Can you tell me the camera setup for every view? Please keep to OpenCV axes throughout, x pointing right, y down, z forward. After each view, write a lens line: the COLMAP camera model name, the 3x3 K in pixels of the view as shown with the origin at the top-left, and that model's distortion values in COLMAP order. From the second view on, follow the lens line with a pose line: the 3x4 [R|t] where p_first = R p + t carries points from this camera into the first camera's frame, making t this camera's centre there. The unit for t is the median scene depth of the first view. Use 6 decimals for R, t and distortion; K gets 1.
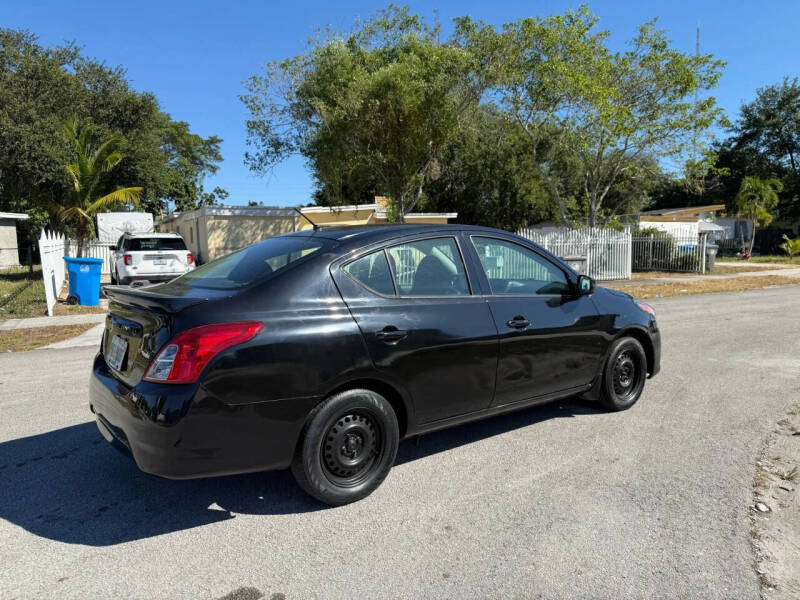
lens RADIAL K [[575.6, 0, 400.0], [0, 575.6, 300.0], [0, 0, 1]] dist [0.000123, -0.003129]
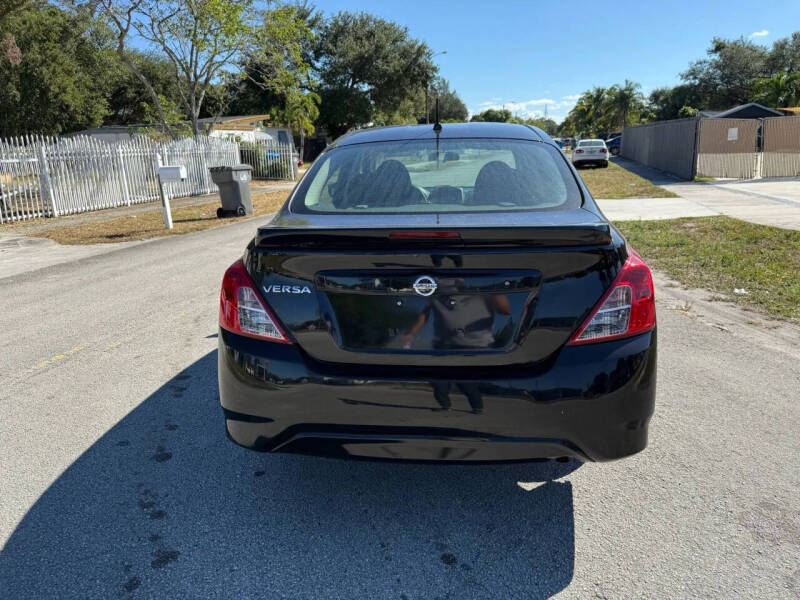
lens RADIAL K [[575.6, 0, 400.0], [0, 575.6, 300.0], [0, 0, 1]] dist [0.000123, -0.003129]
pose [[0.672550, -0.191345, 0.714887, -0.170928], [0.081580, 0.979278, 0.185363, -0.009406], [-0.735541, -0.066345, 0.674224, 0.109152]]
